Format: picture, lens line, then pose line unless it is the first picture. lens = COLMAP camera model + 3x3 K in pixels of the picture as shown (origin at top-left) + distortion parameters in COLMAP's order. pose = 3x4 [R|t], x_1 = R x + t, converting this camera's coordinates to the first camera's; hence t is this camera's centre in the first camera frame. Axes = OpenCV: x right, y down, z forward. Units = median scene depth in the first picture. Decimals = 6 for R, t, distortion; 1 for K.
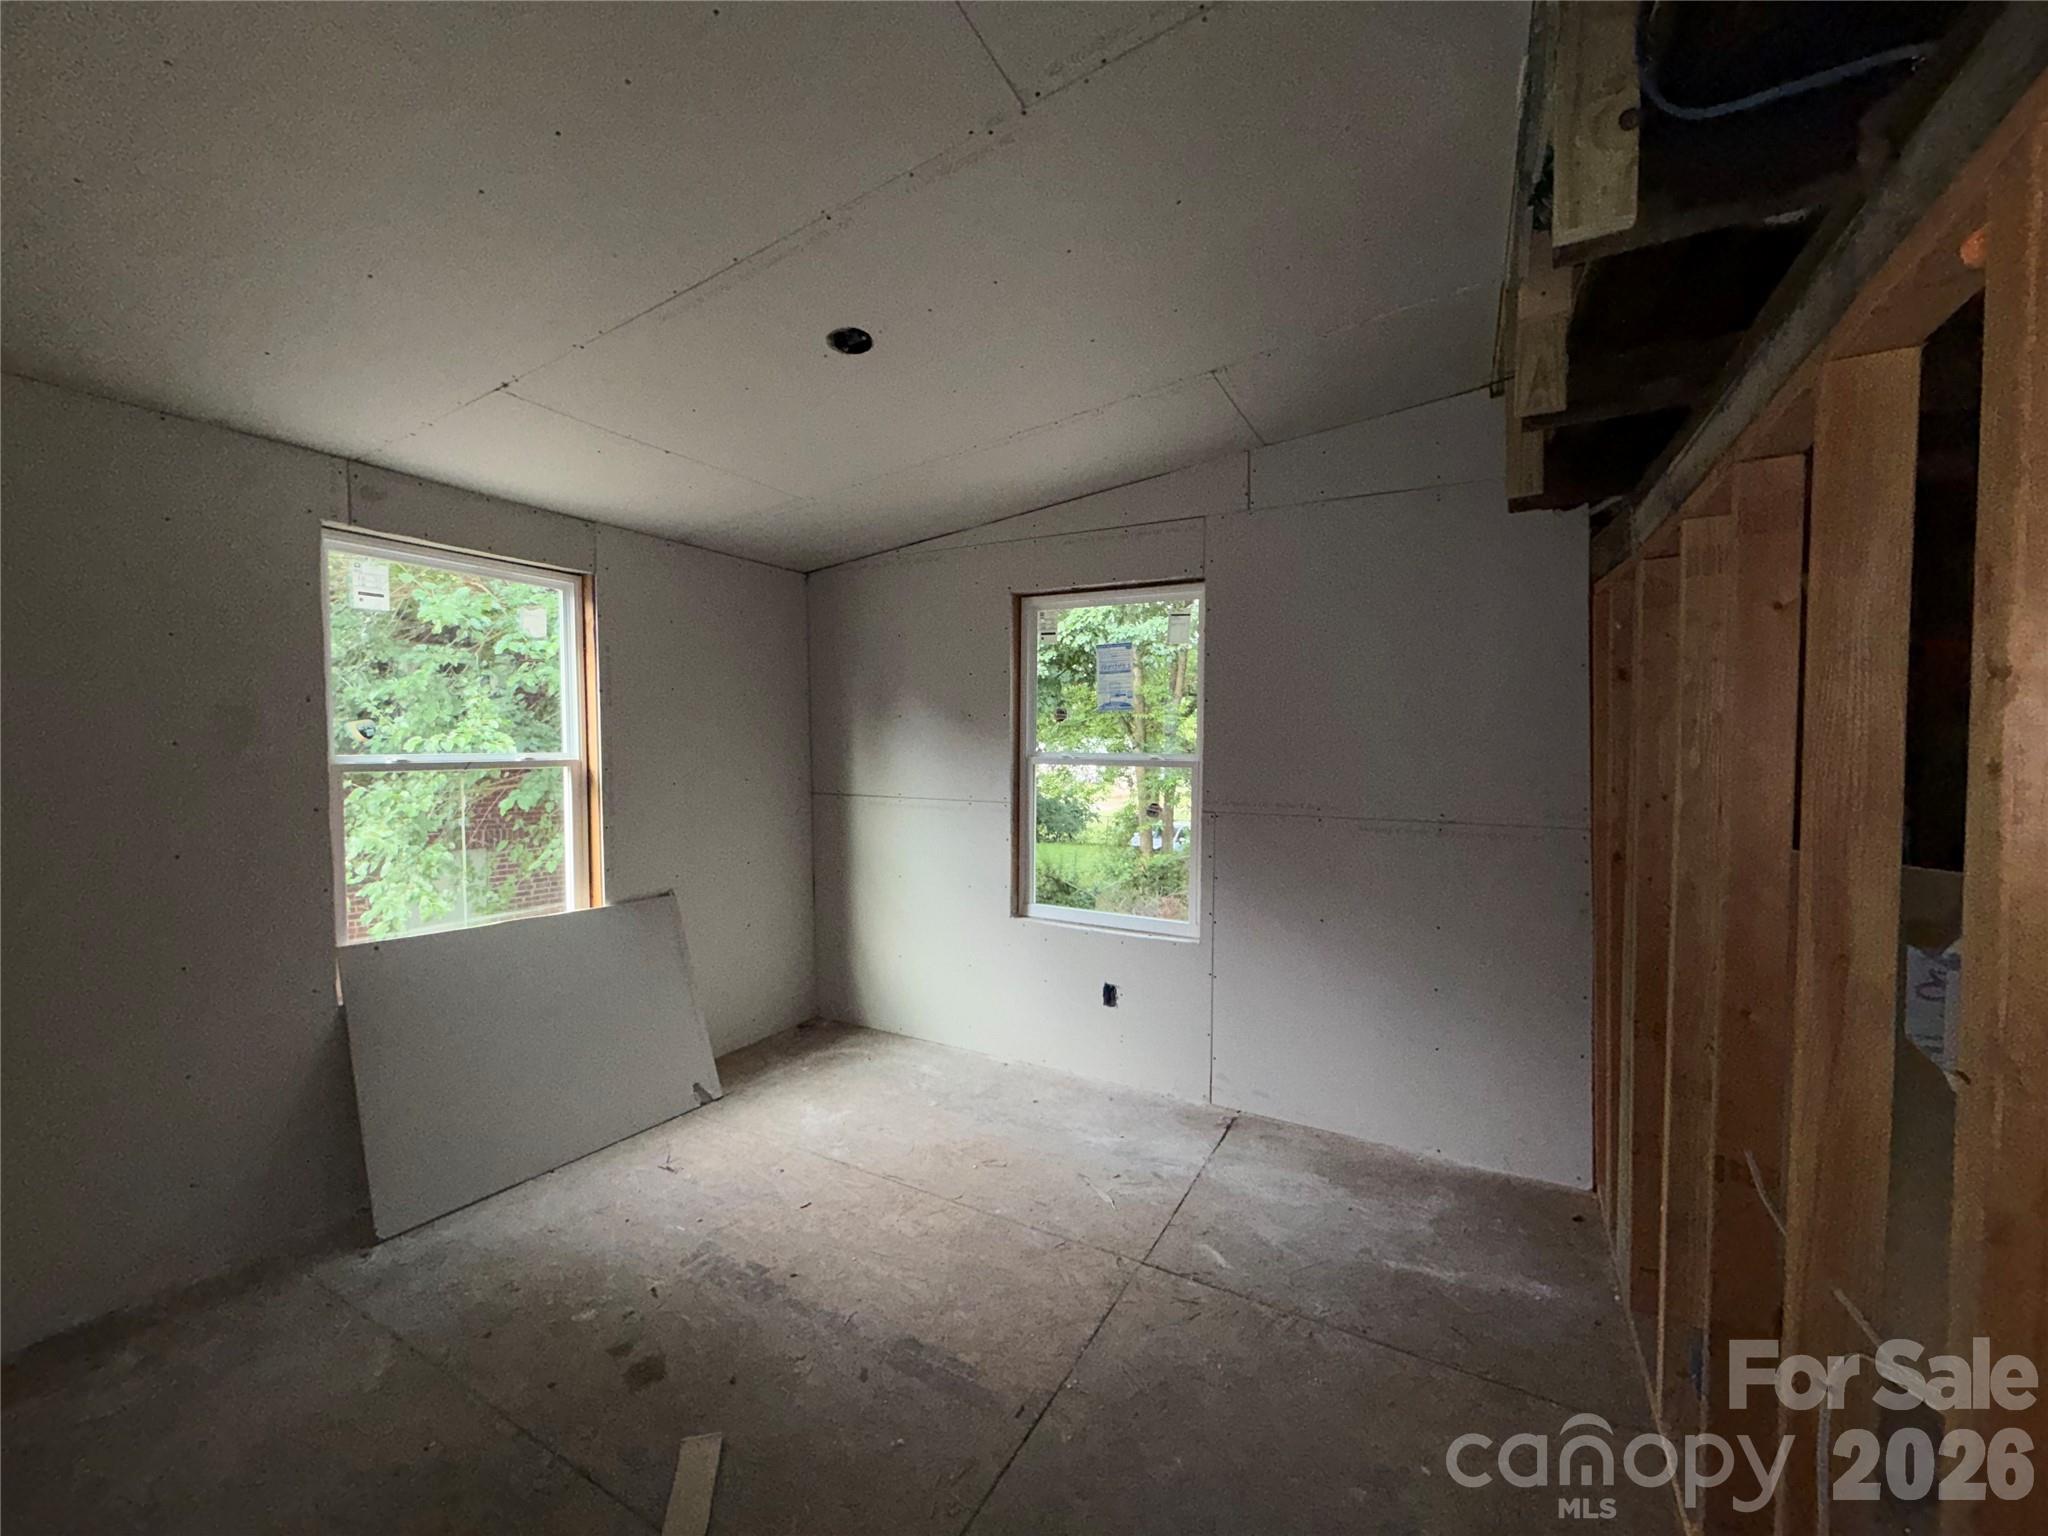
lens RADIAL K [[825.1, 0, 1022.3], [0, 825.1, 766.5], [0, 0, 1]] dist [-0.000013, 0.001013]
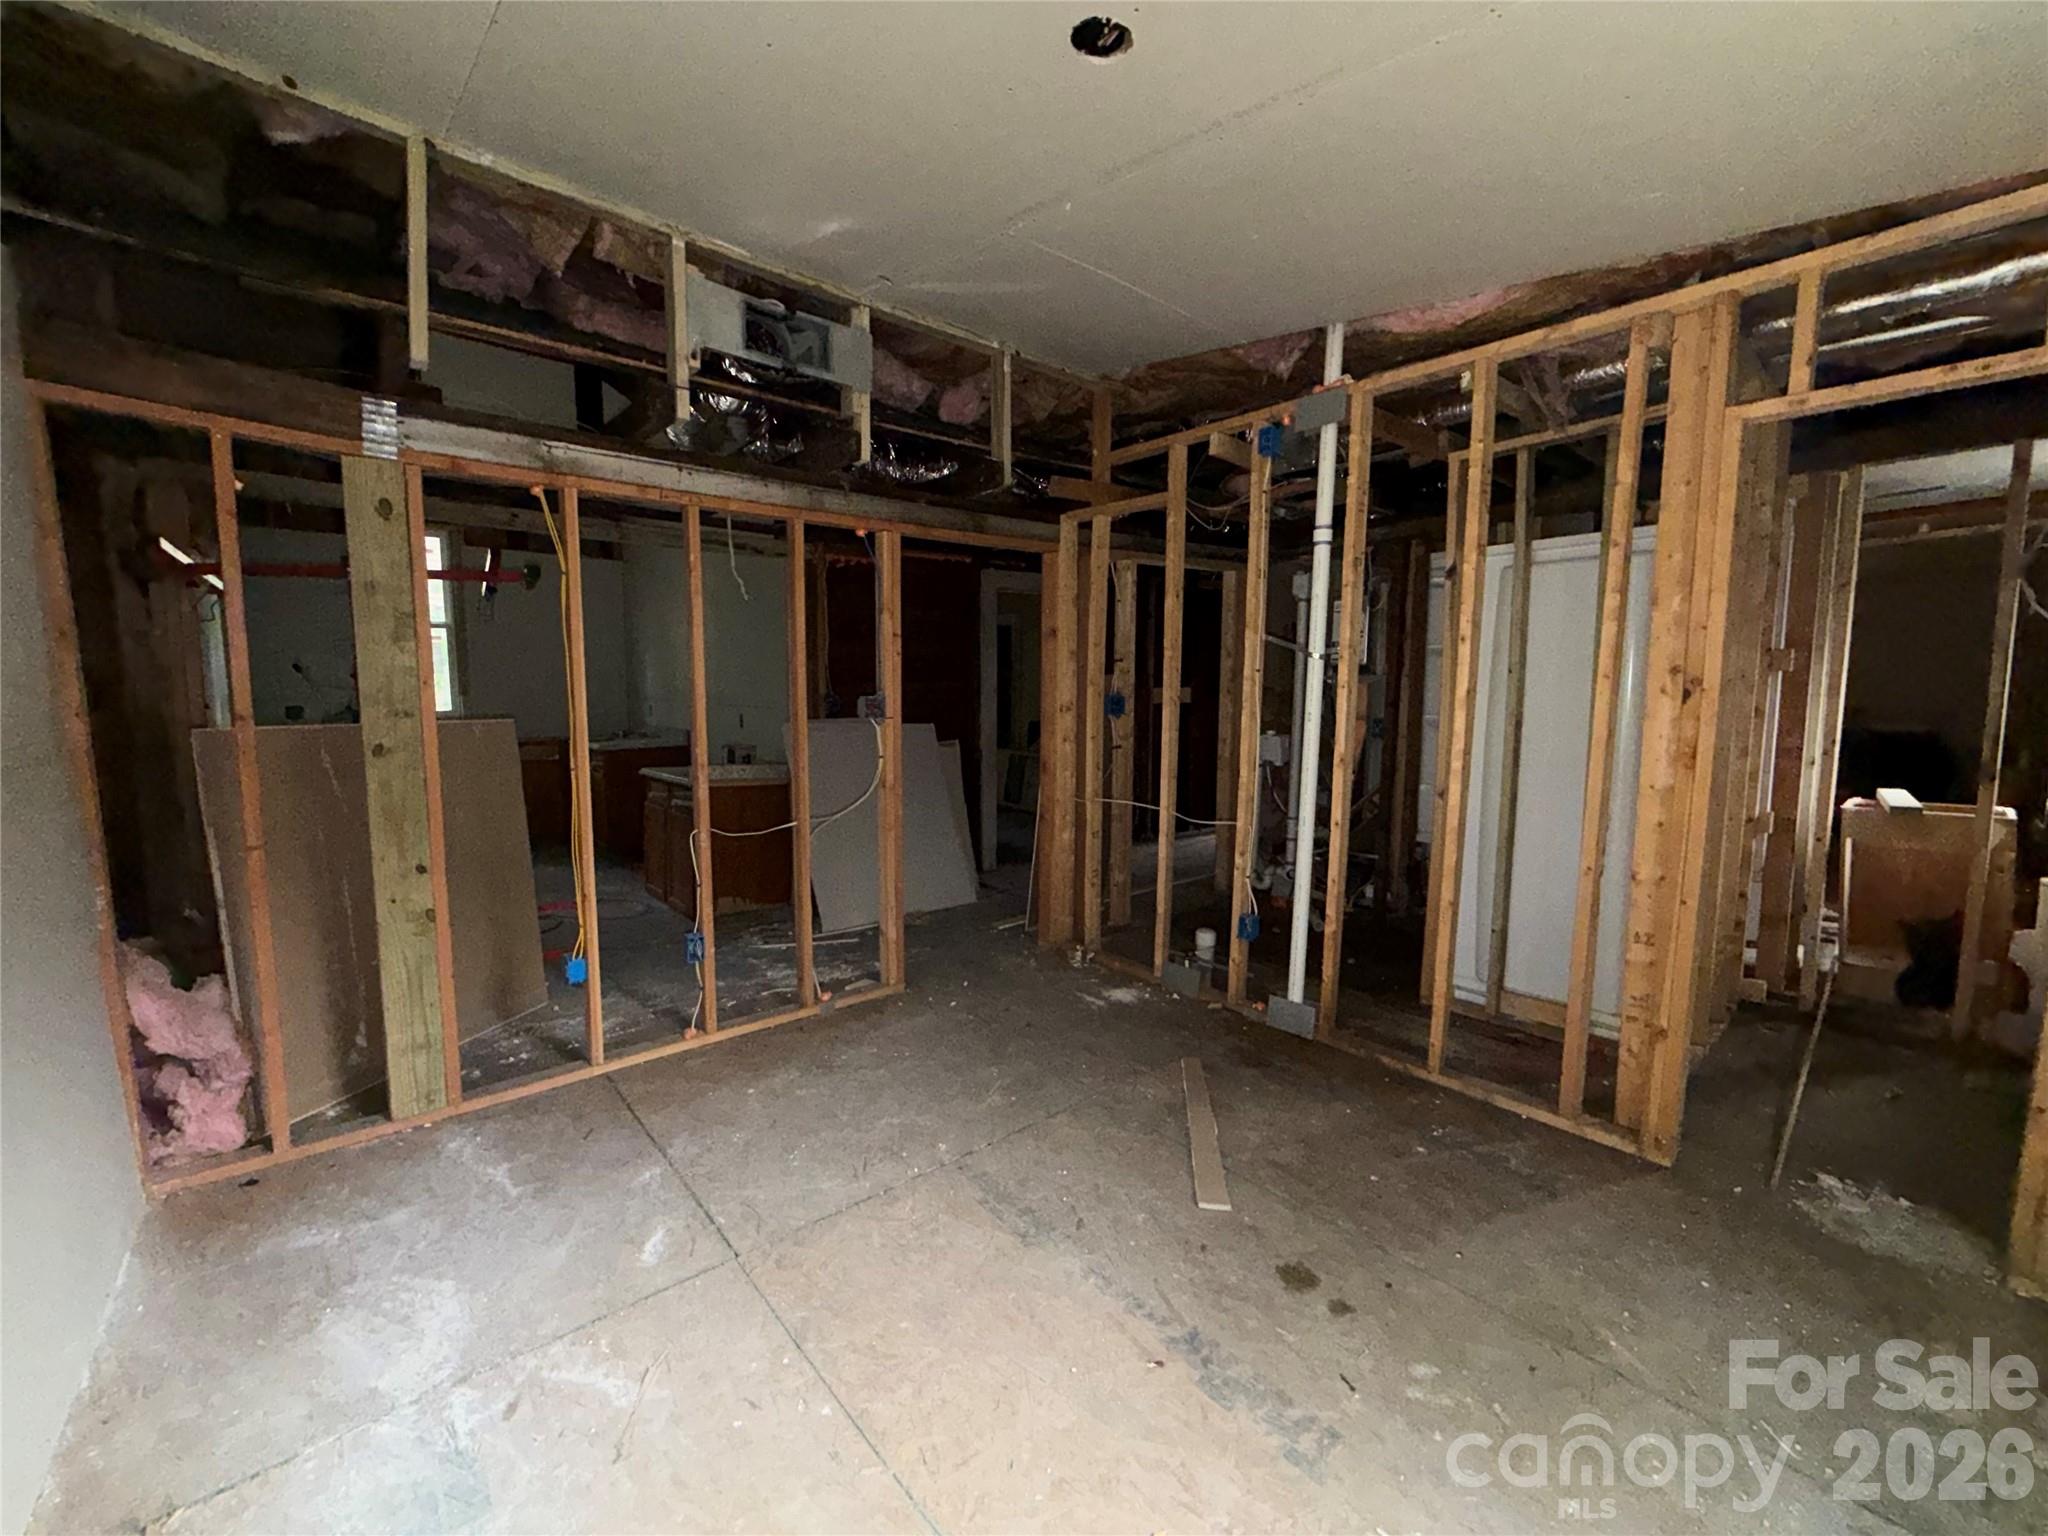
lens RADIAL K [[825.1, 0, 1015.5], [0, 825.1, 766.4], [0, 0, 1]] dist [-0.000013, 0.001013]
pose [[-0.935306, -0.040109, 0.351559, -0.416651], [0.003675, 0.992400, 0.122999, 0.019776], [-0.353821, 0.116334, -0.928050, 1.748024]]
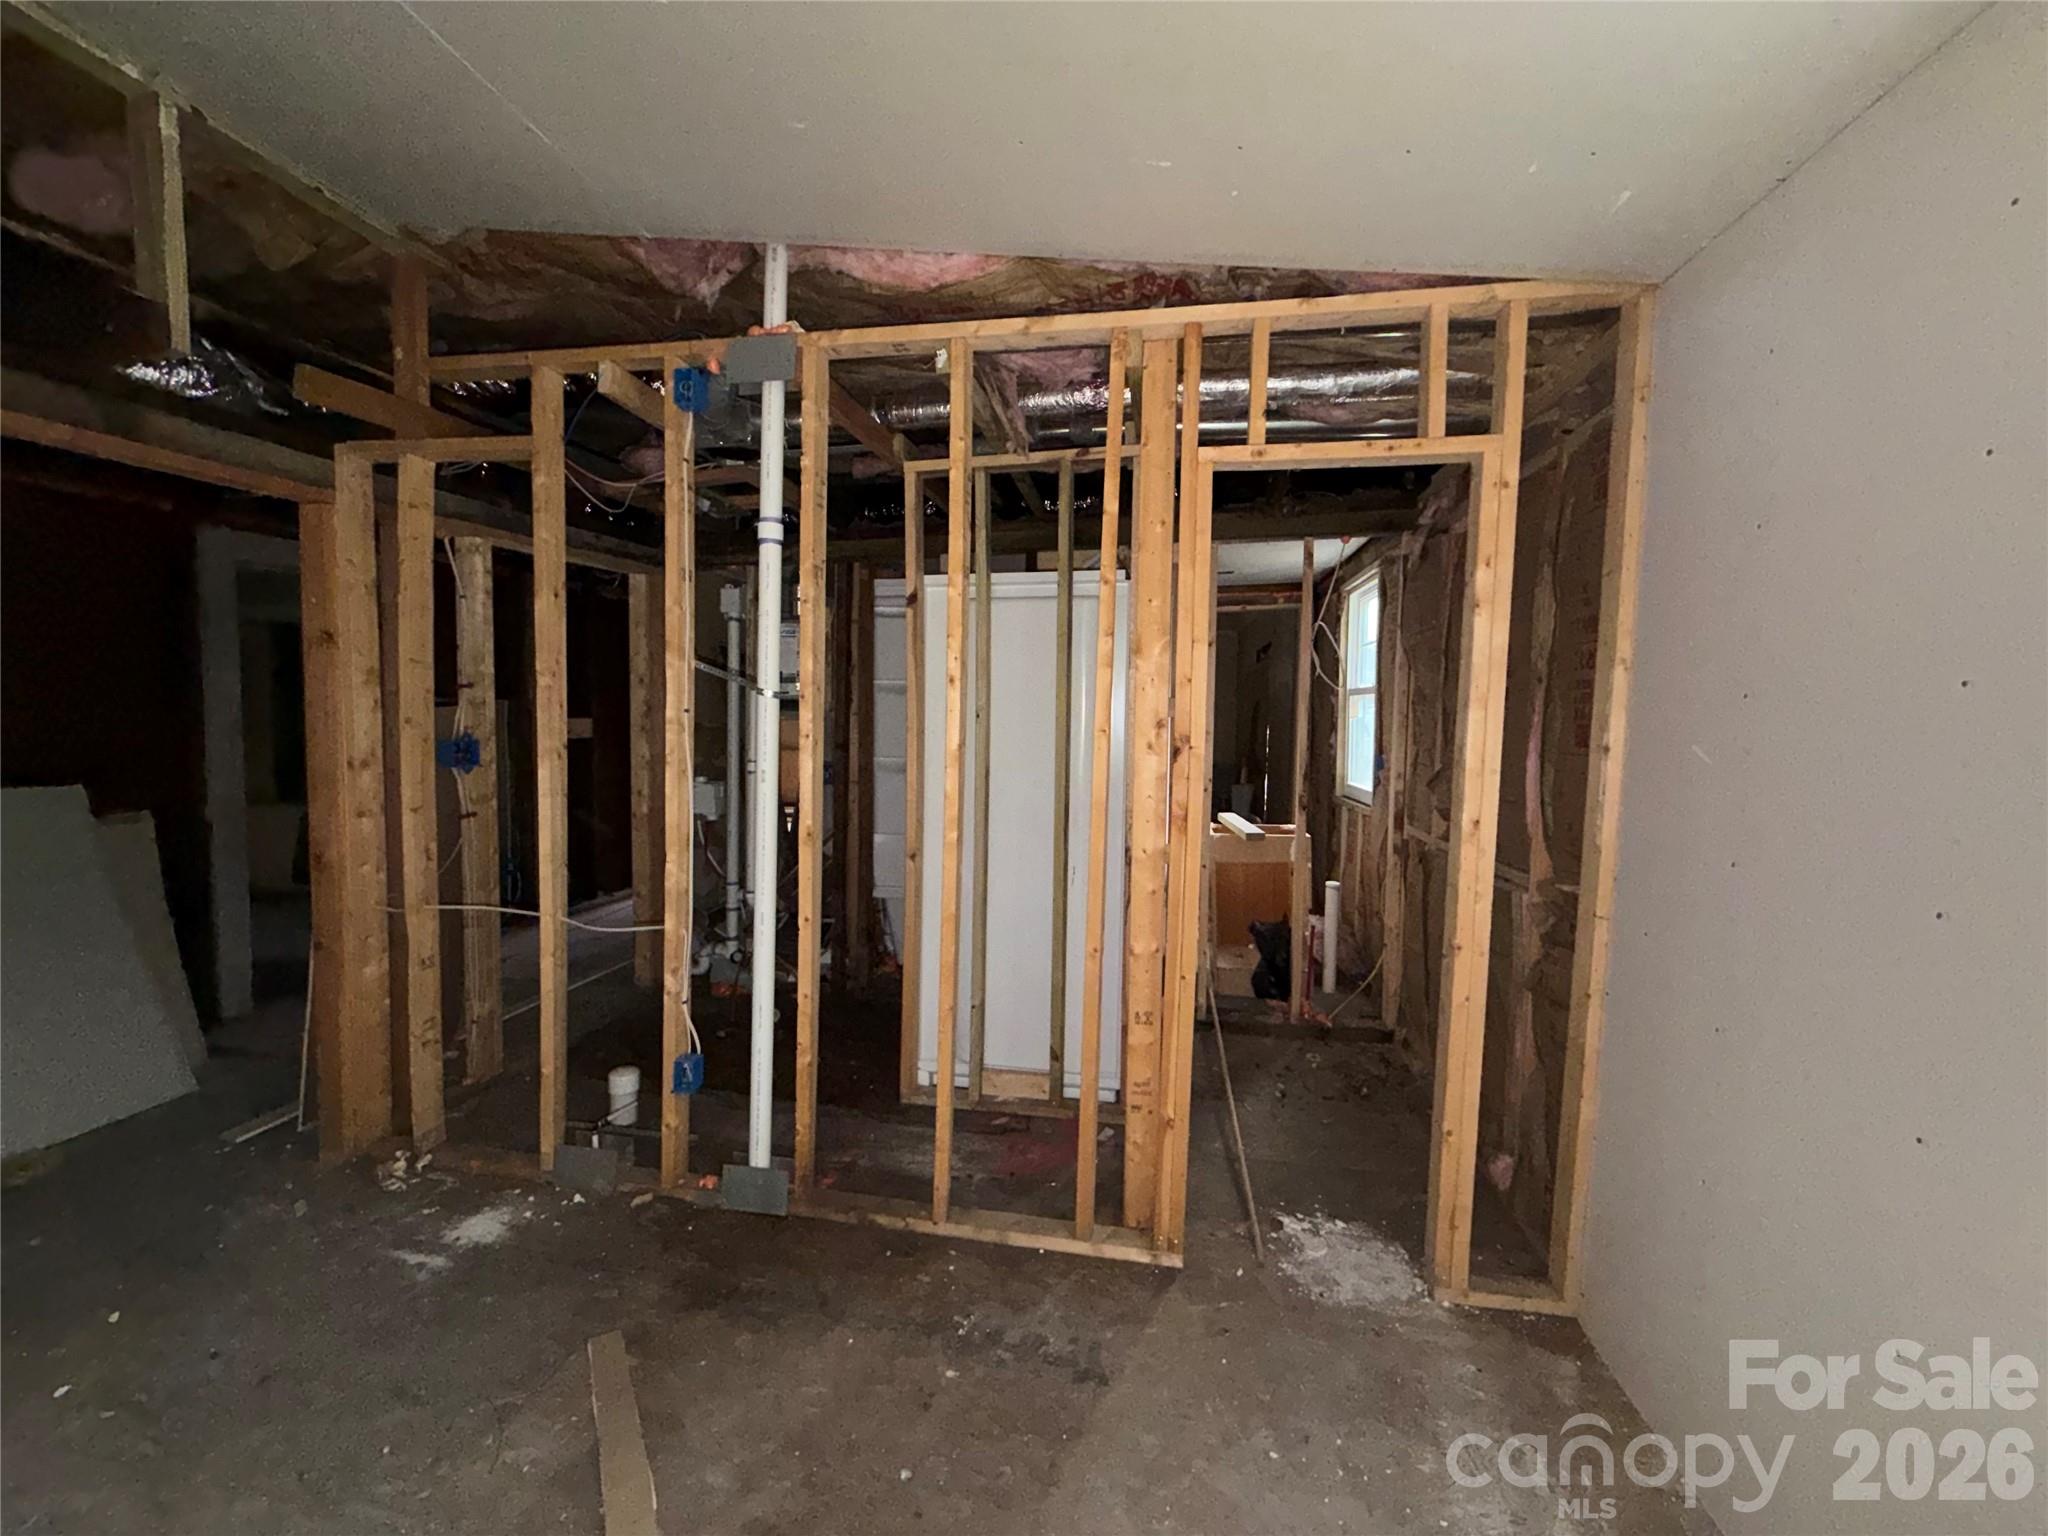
lens RADIAL K [[825.1, 0, 1024.7], [0, 825.1, 770.2], [0, 0, 1]] dist [-0.000013, 0.001013]
pose [[-0.947592, 0.002033, -0.319476, -0.367877], [-0.028237, 0.995533, 0.090088, 0.001633], [0.318232, 0.094388, -0.943302, 1.333573]]
